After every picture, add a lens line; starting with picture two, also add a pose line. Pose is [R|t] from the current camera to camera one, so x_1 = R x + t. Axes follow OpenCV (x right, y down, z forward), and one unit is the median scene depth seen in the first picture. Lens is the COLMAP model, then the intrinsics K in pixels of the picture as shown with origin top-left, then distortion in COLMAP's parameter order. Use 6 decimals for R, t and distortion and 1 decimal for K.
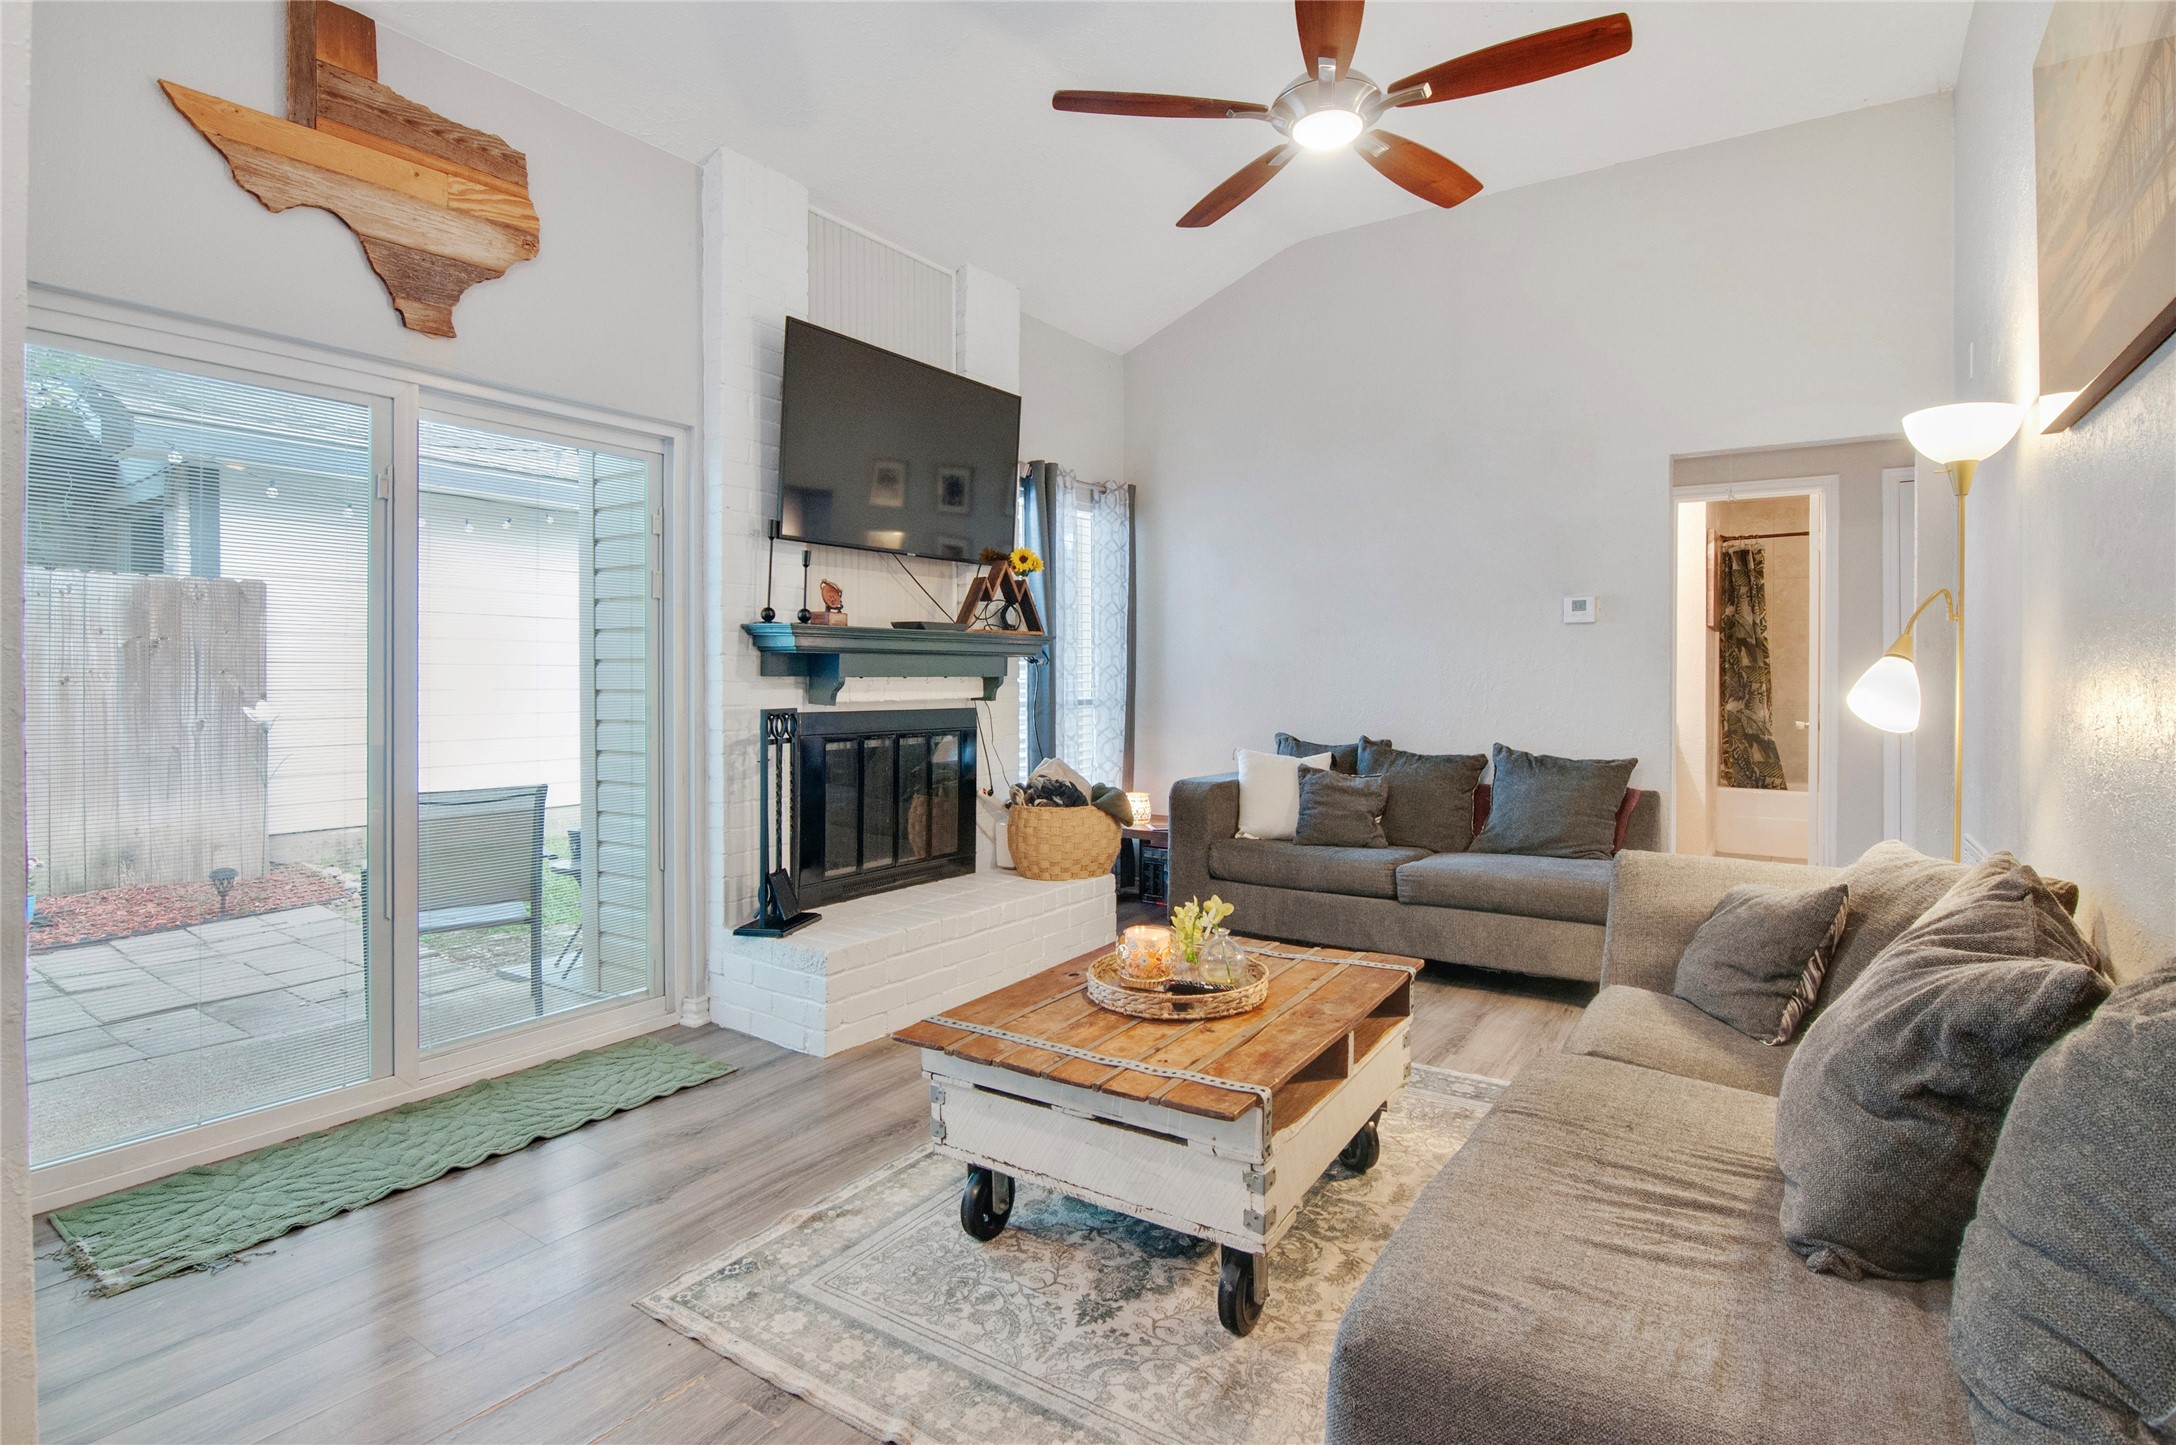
lens RADIAL K [[1075.0, 0, 1089.2], [0, 1075.0, 677.3], [0, 0, 1]] dist [0.002421, -0.016700]
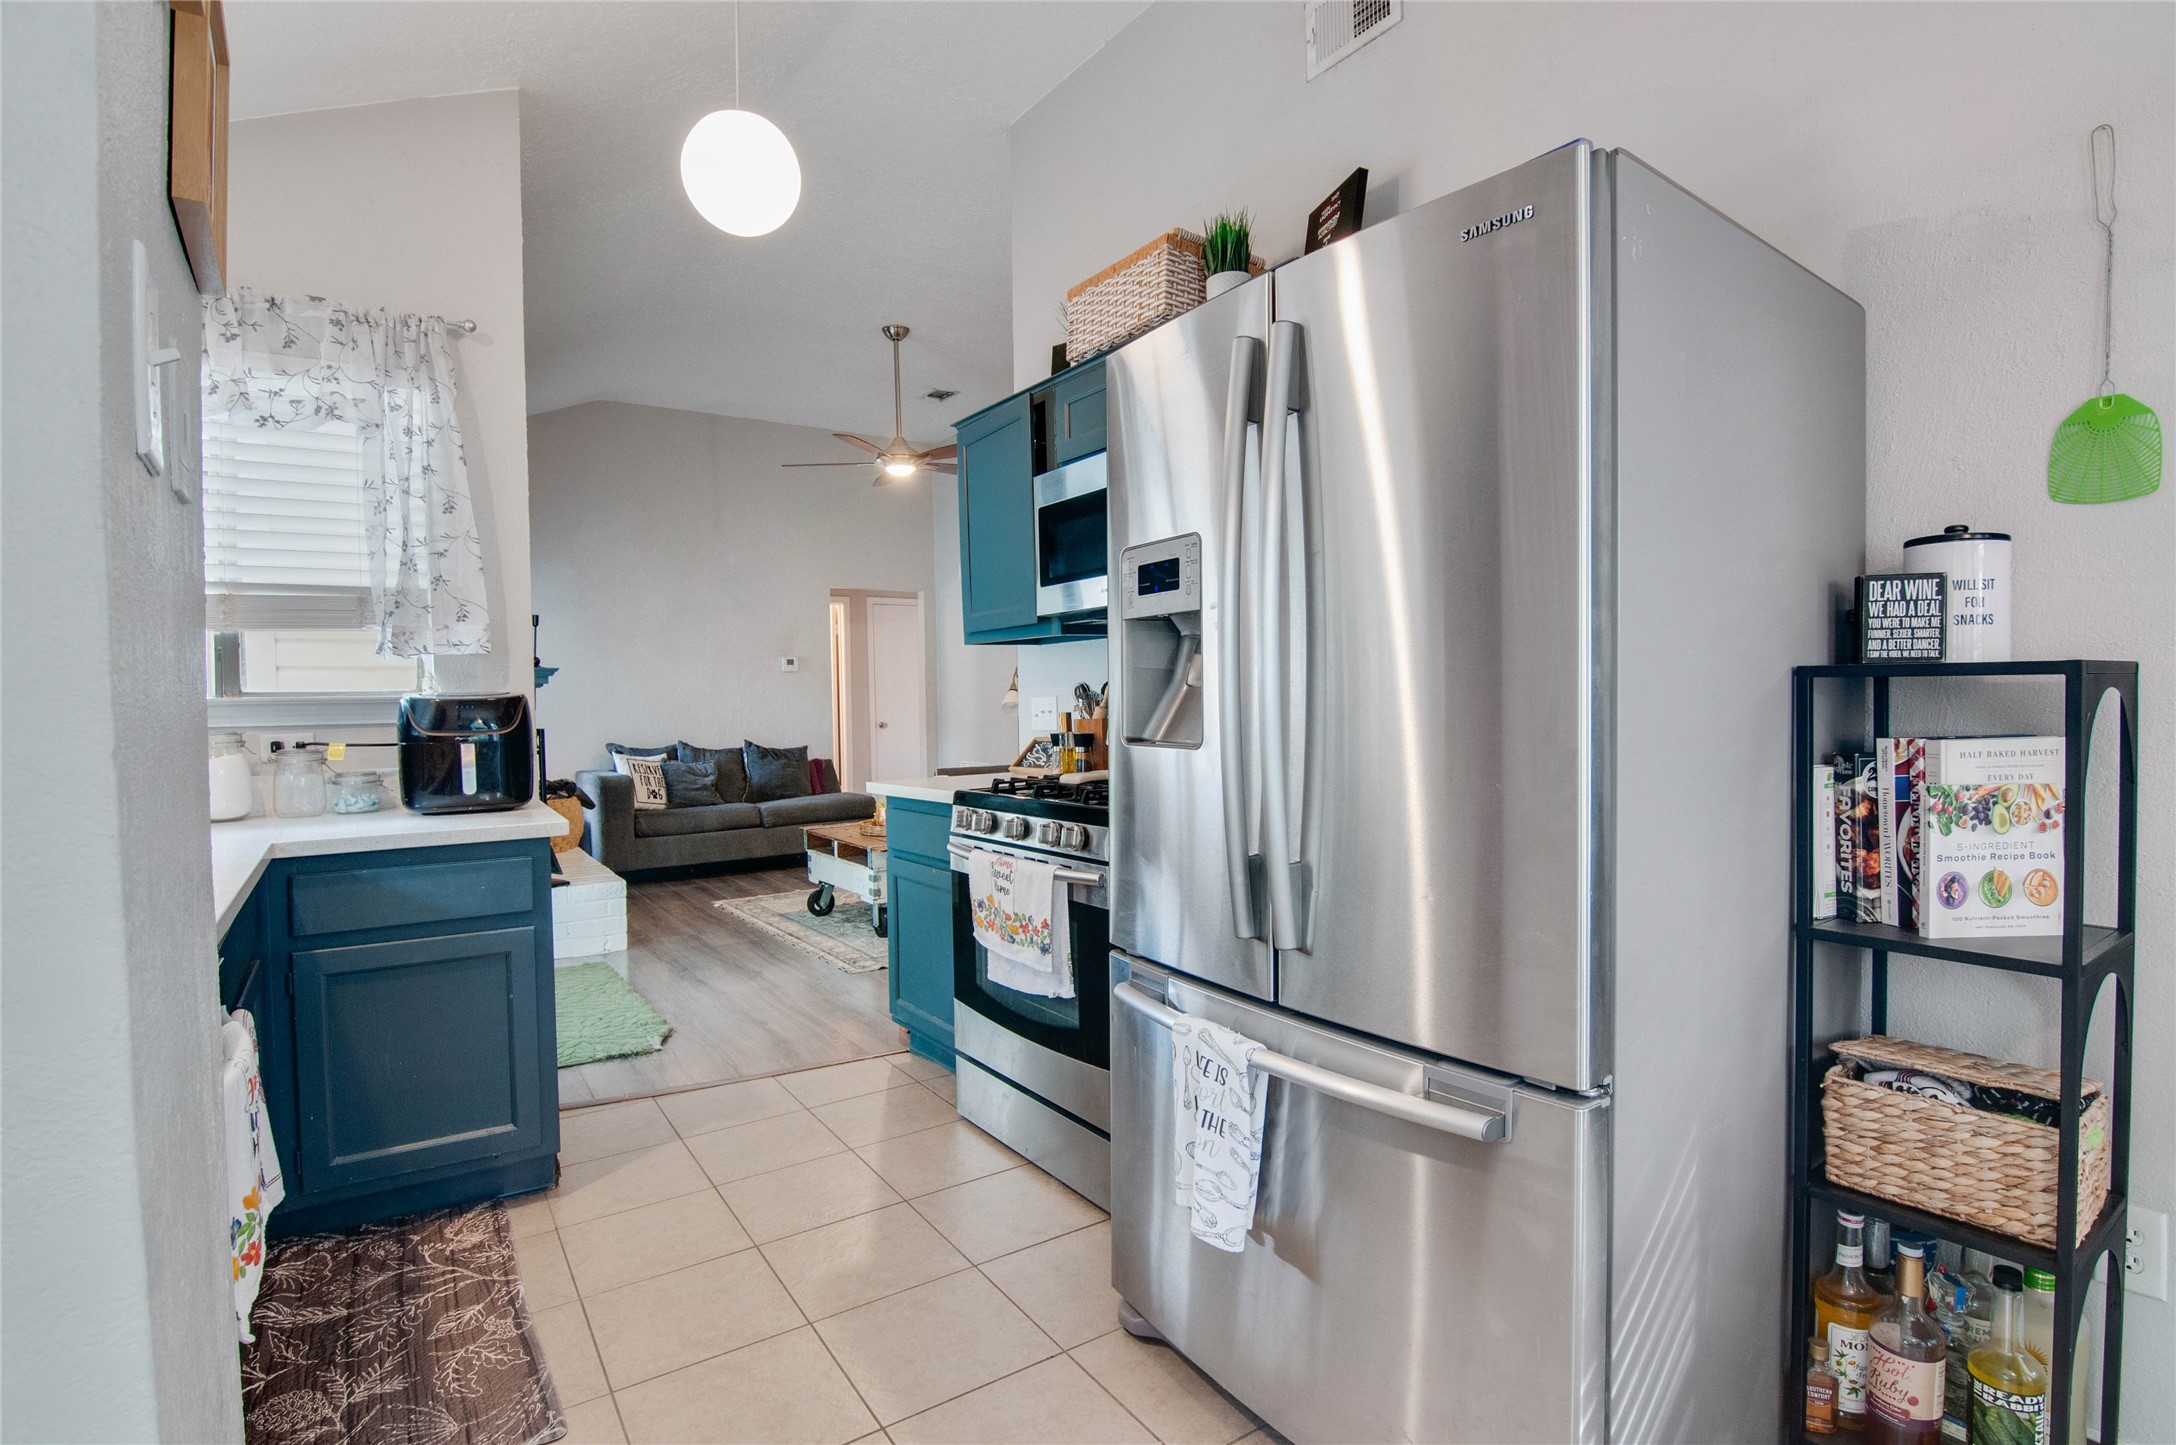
lens RADIAL K [[1054.7, 0, 1096.6], [0, 1054.7, 722.0], [0, 0, 1]] dist [0.000114, -0.016333]
pose [[0.356153, -0.030044, 0.933945, -1.491908], [0.018572, 0.999513, 0.025071, 0.000442], [-0.934243, 0.008416, 0.356538, -0.186366]]
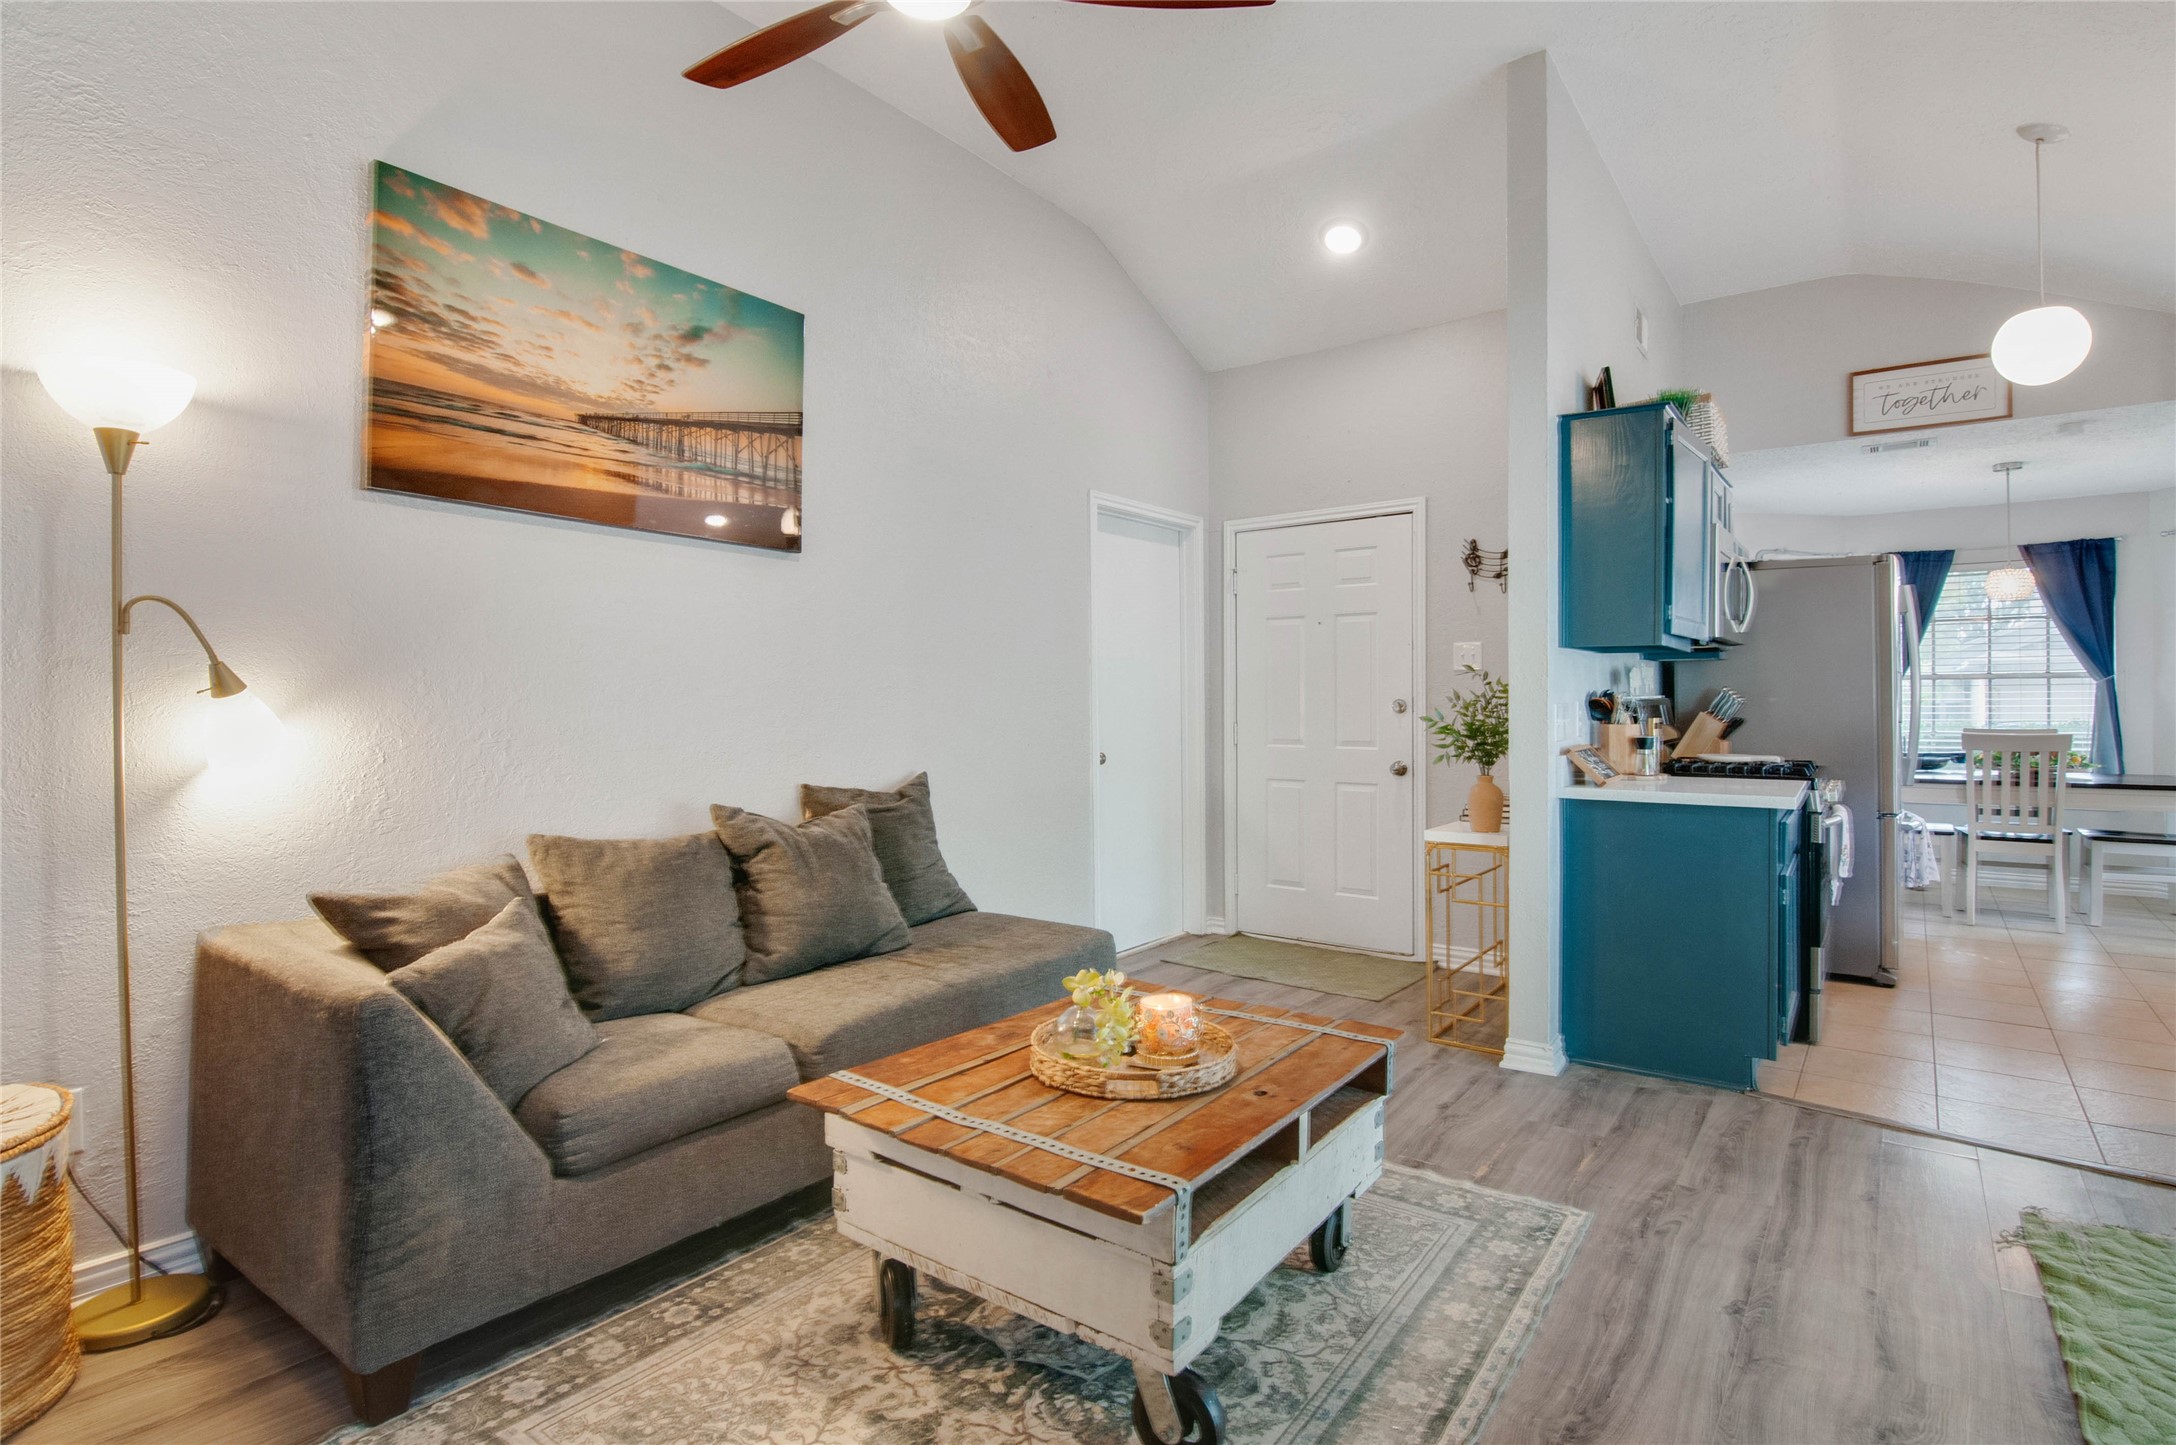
lens RADIAL K [[1064.2, 0, 1090.5], [0, 1064.2, 707.4], [0, 0, 1]] dist [-0.002011, -0.016261]
pose [[-0.998921, 0.000817, 0.046431, 0.058609], [0.001046, 0.999987, 0.004902, -0.002659], [-0.046426, 0.004945, -0.998909, 1.439593]]
